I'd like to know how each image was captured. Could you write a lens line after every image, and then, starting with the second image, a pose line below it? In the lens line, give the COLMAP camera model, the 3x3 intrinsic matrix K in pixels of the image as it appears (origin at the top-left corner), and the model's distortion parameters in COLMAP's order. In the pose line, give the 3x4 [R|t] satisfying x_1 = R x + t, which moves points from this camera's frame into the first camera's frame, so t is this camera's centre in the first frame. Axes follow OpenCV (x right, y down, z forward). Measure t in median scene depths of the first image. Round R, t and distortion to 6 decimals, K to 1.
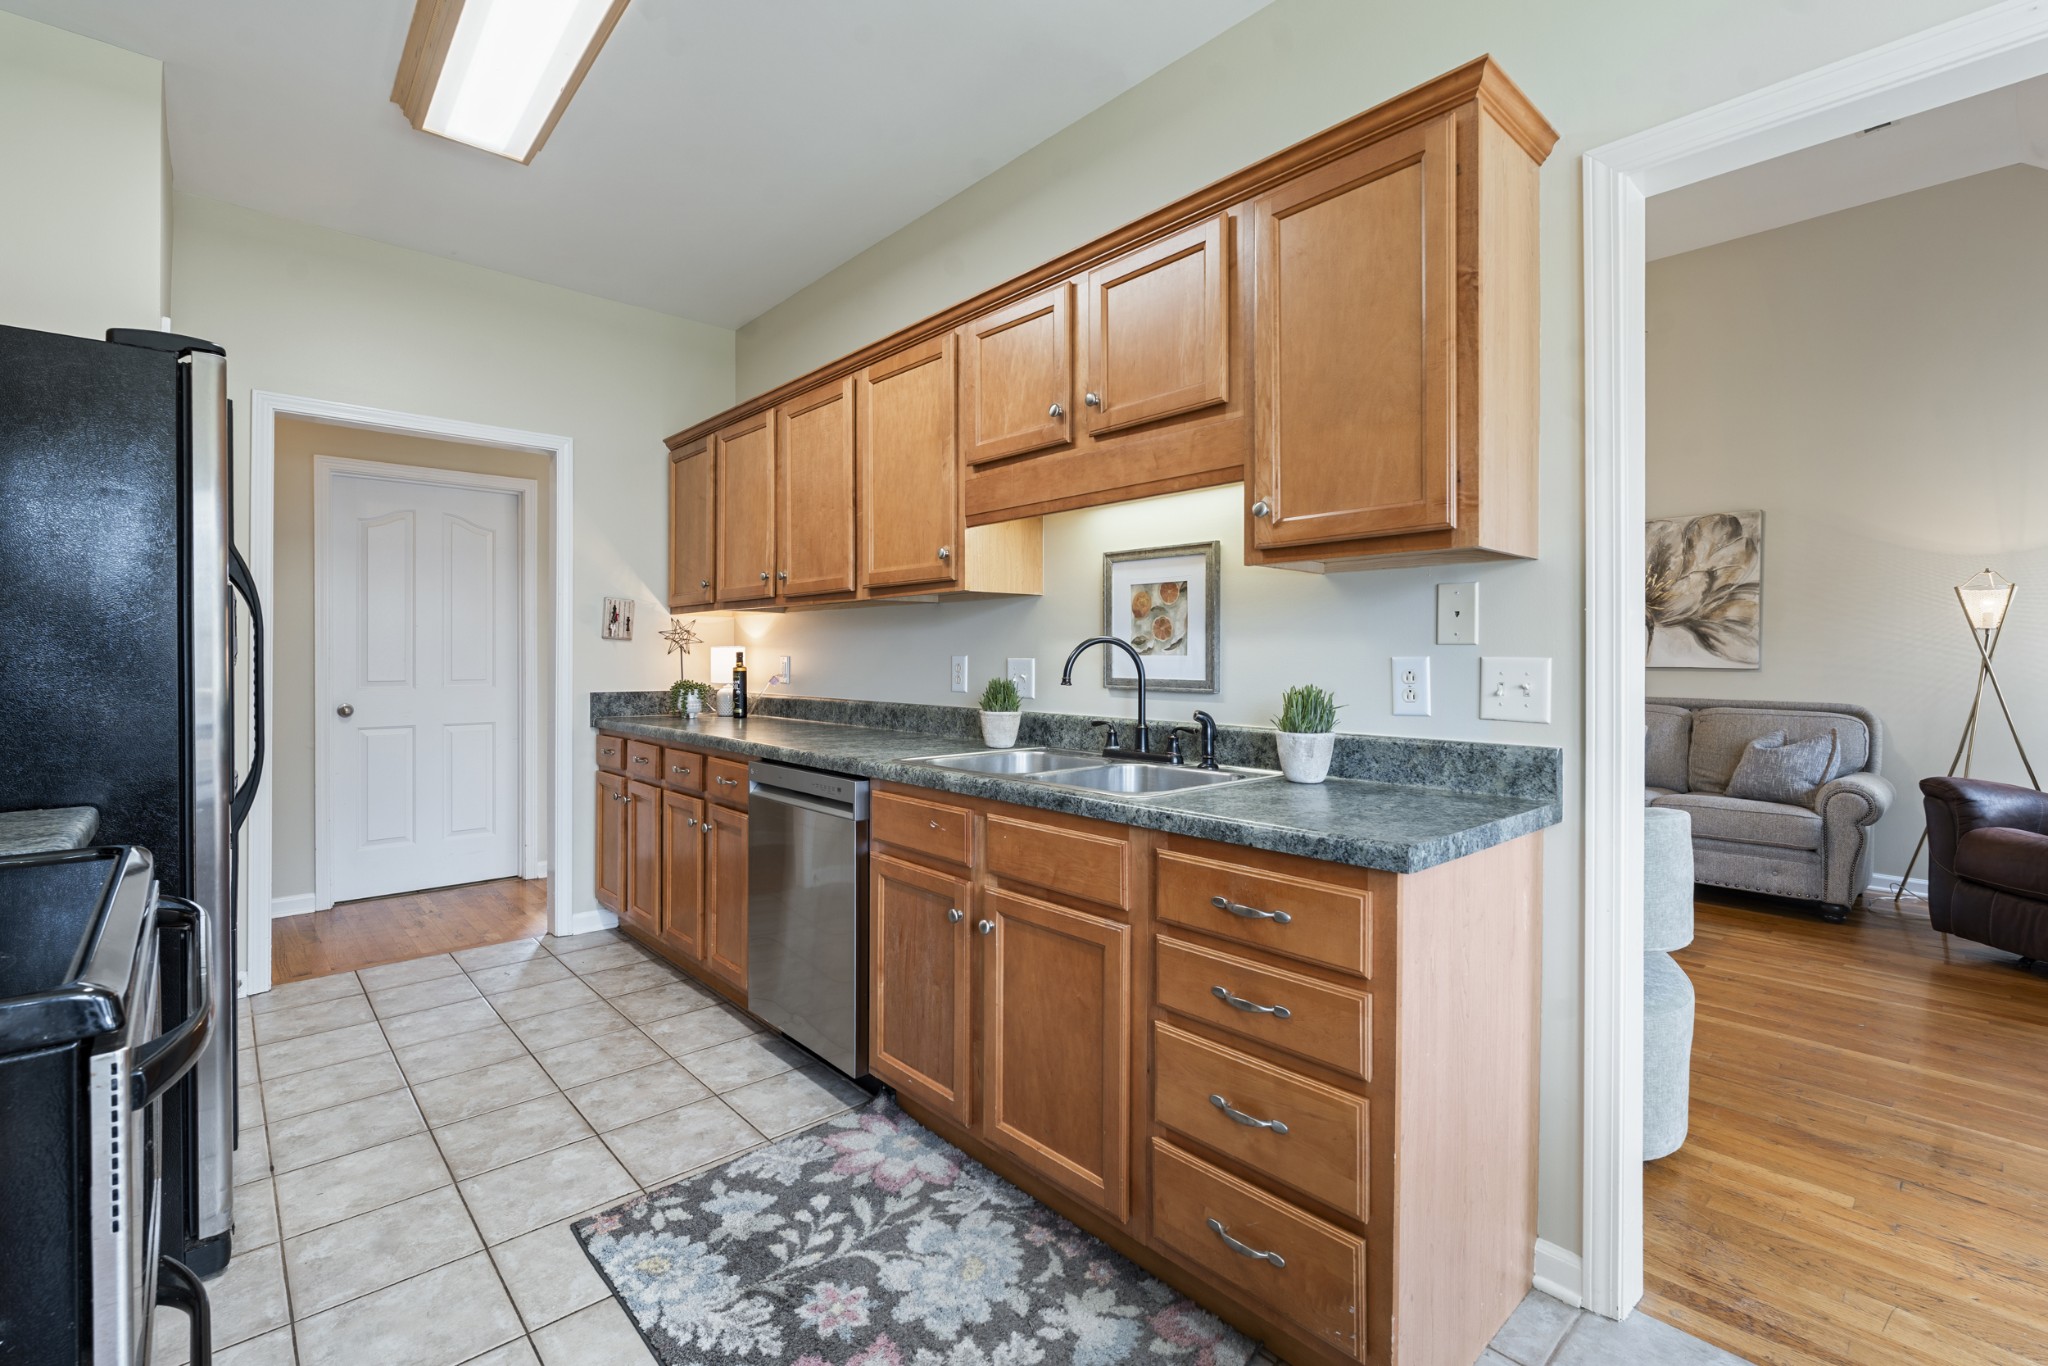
lens RADIAL K [[893.9, 0, 1017.1], [0, 893.9, 673.2], [0, 0, 1]] dist [-0.005349, 0.001156]
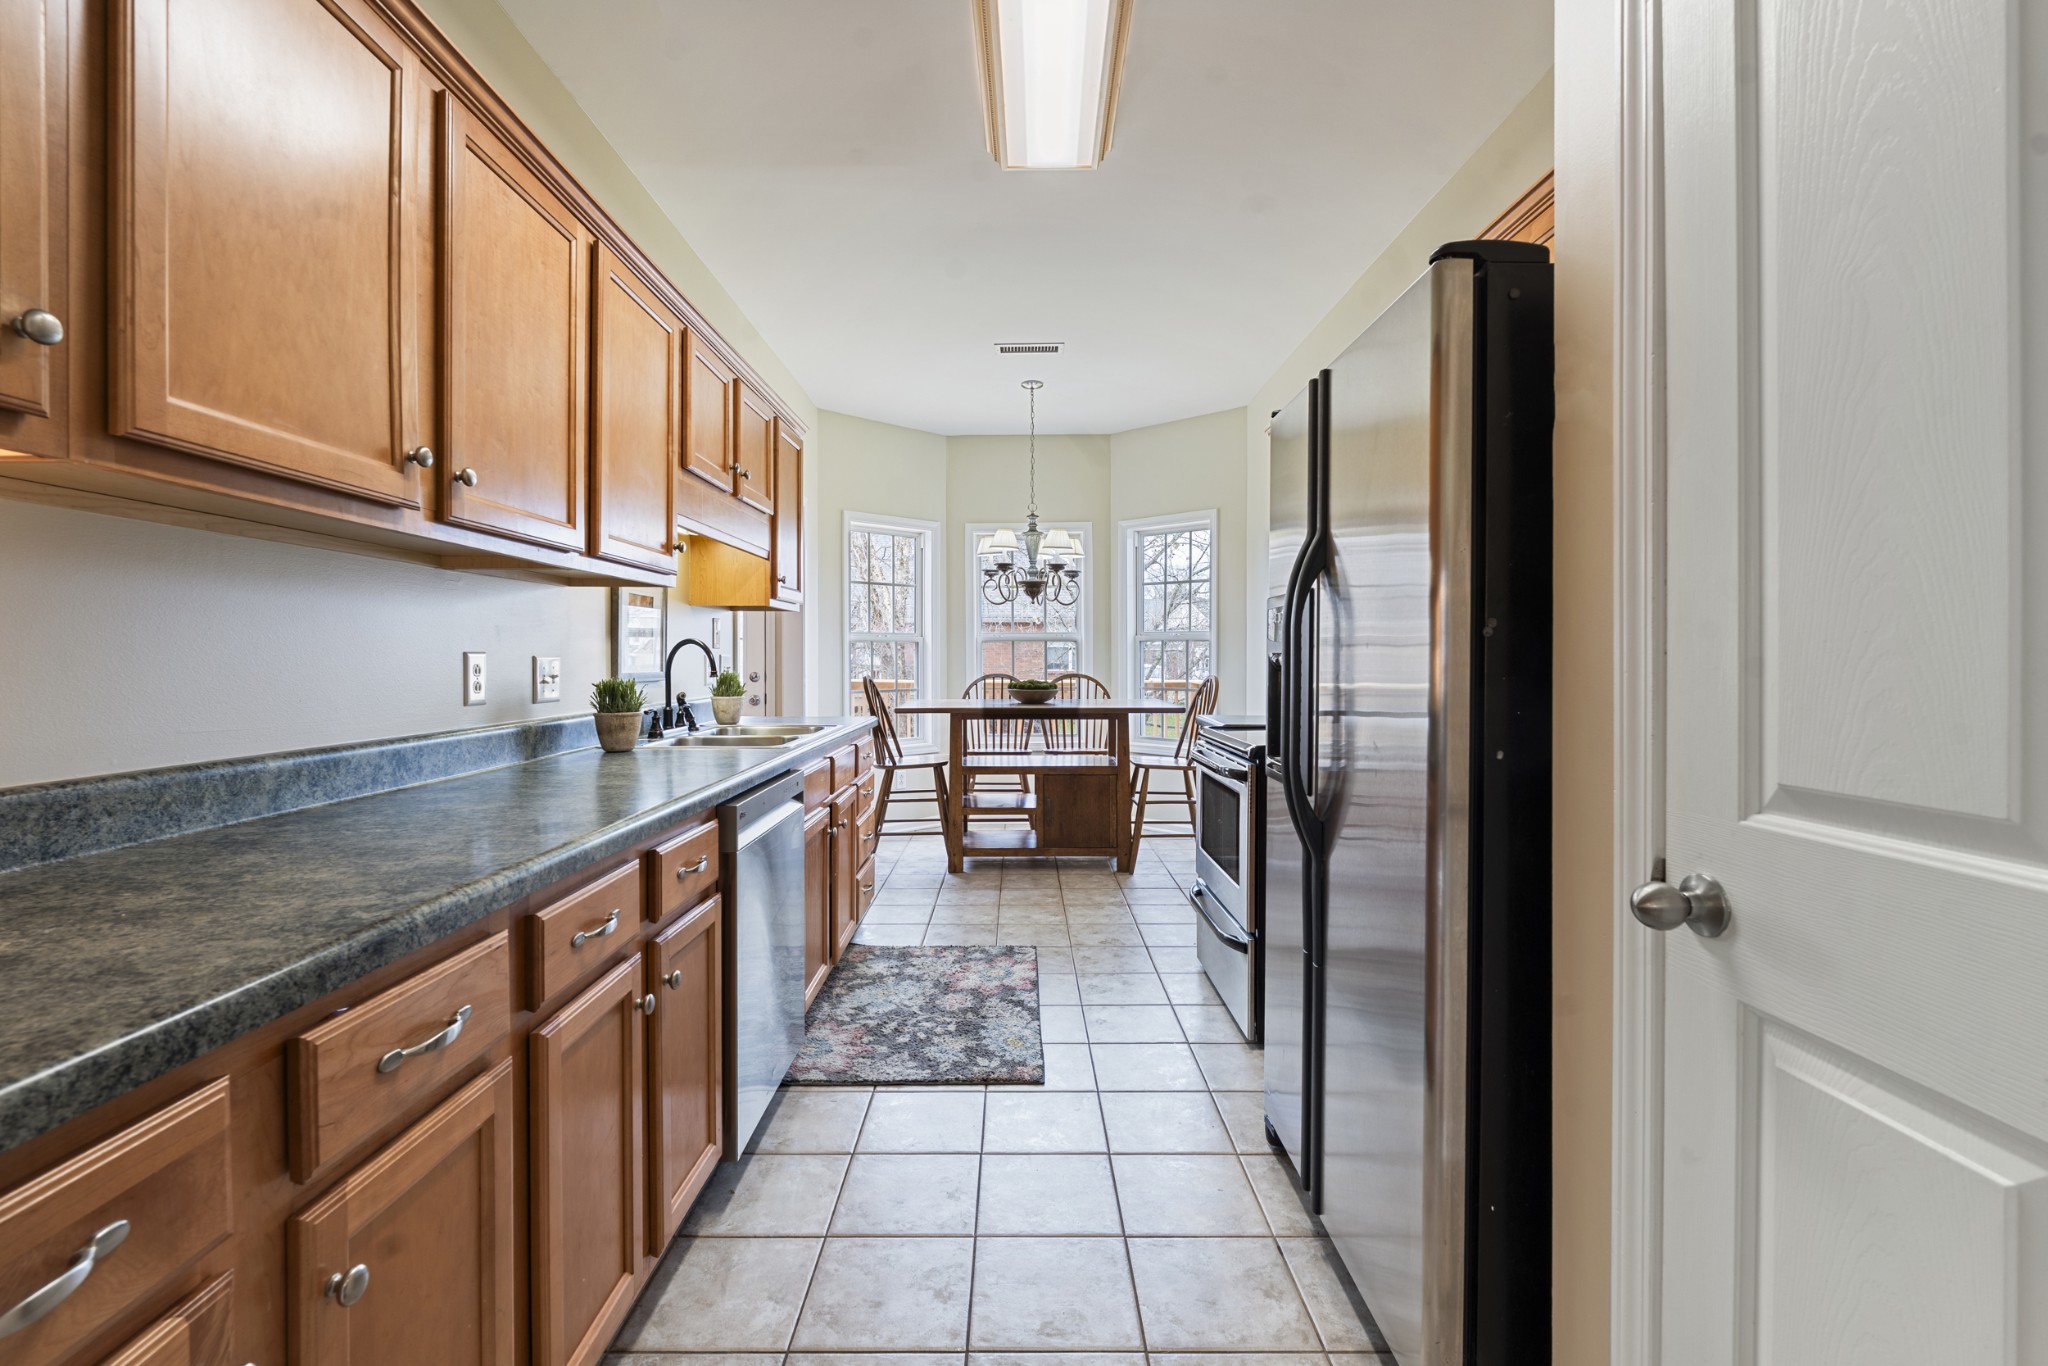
lens RADIAL K [[893.9, 0, 1011.4], [0, 893.9, 662.2], [0, 0, 1]] dist [-0.005349, 0.001156]
pose [[-0.734221, -0.011443, 0.678814, -1.249059], [0.004890, 0.999743, 0.022142, -0.037000], [-0.678893, 0.019577, -0.733976, 1.831785]]
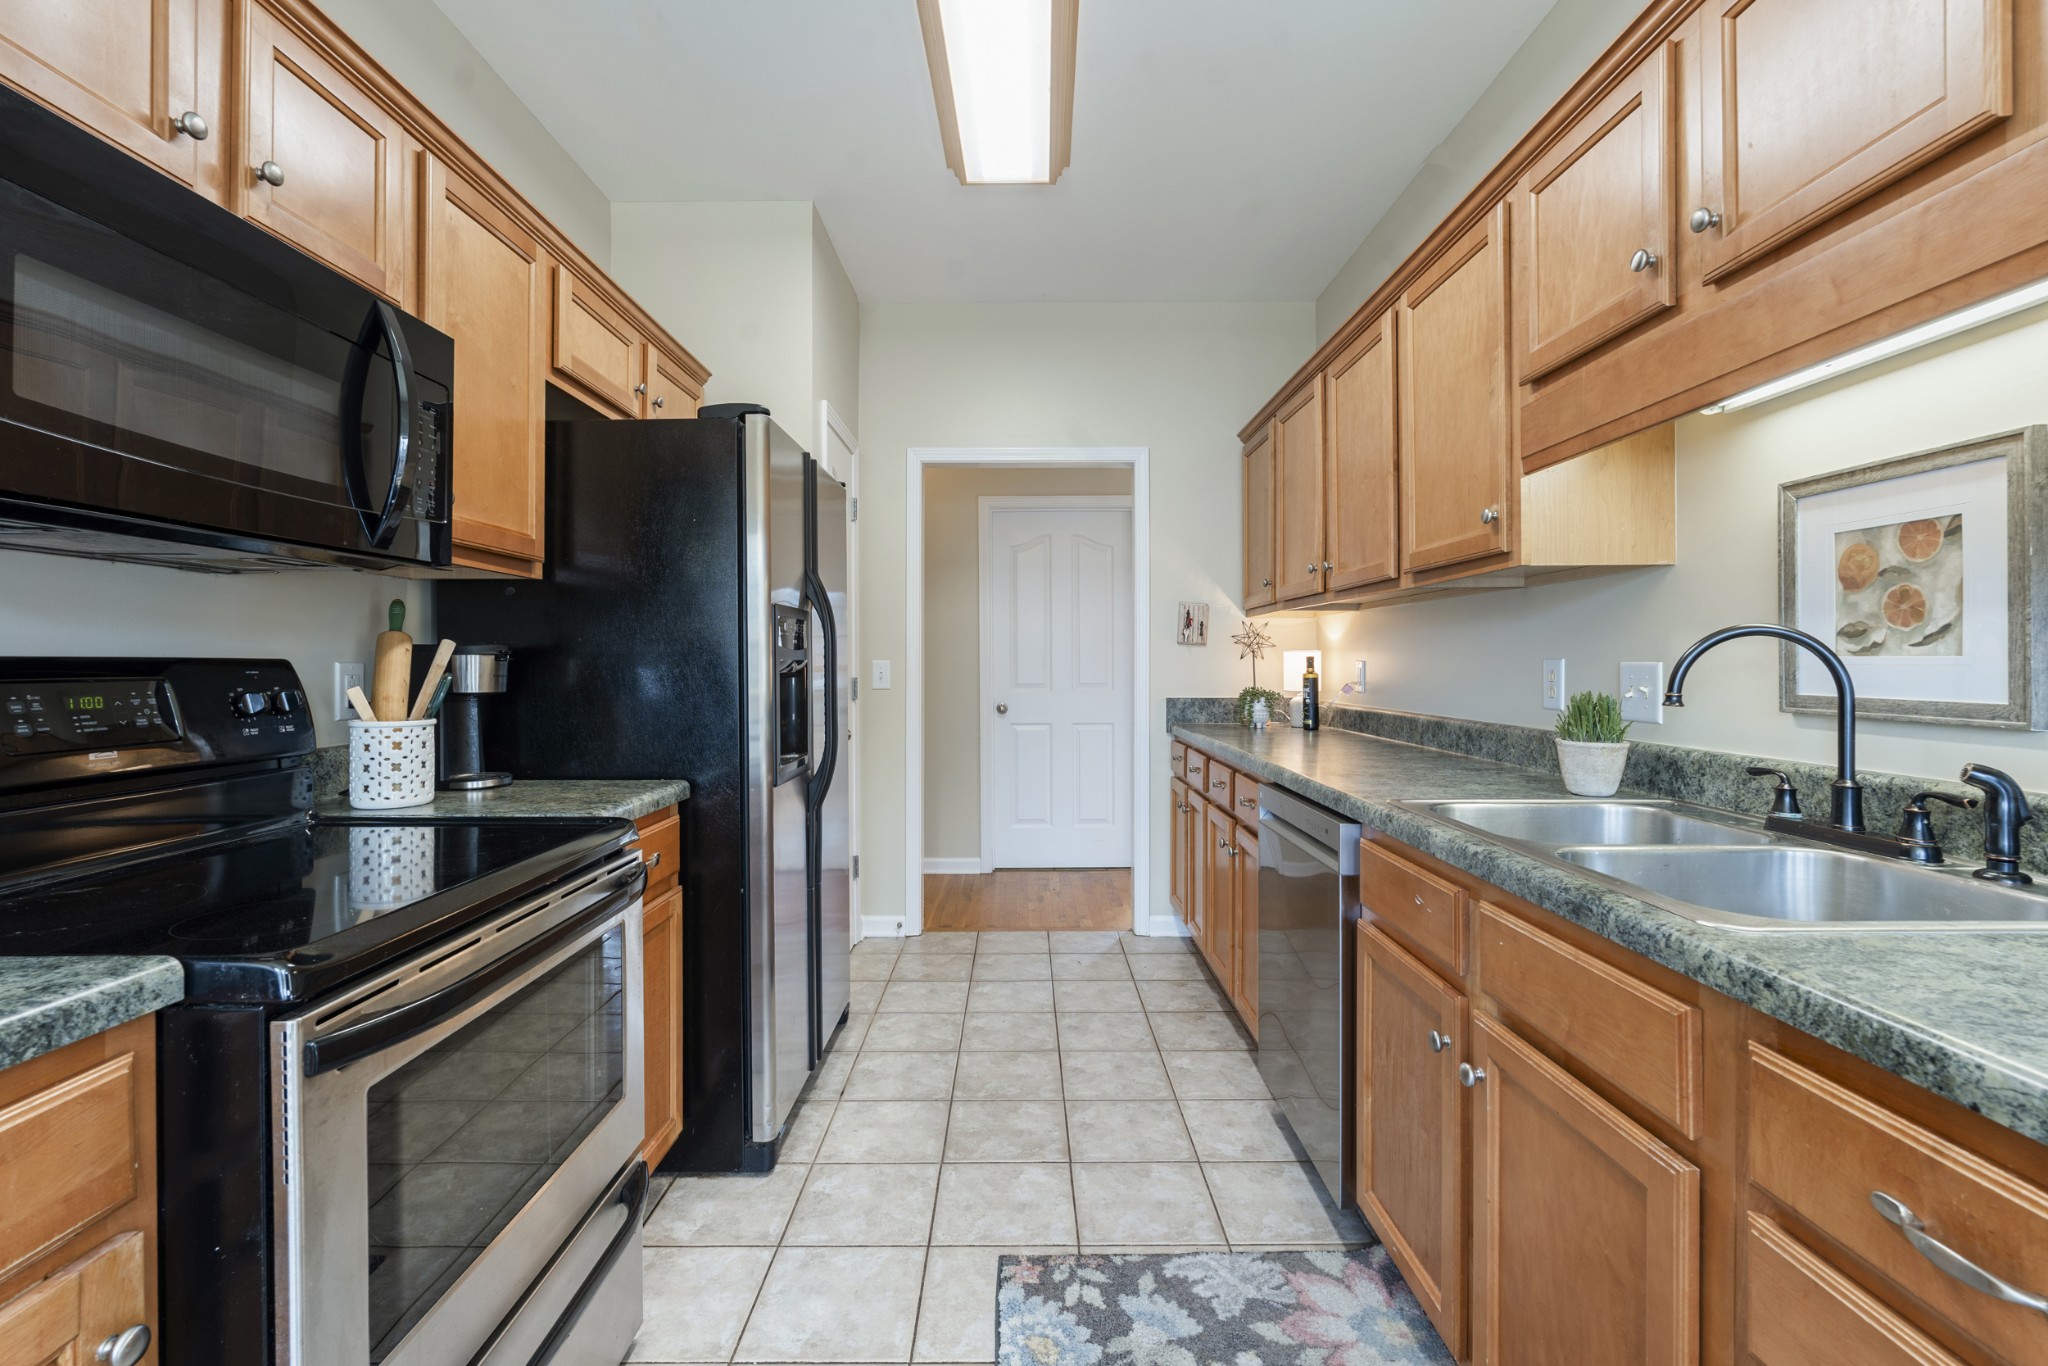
lens RADIAL K [[893.9, 0, 1030.2], [0, 893.9, 672.0], [0, 0, 1]] dist [-0.005349, 0.001156]
pose [[0.745182, 0.002985, -0.666855, 0.146862], [-0.007571, 0.999963, -0.003983, -0.004467], [0.666819, 0.008017, 0.745177, 0.277336]]
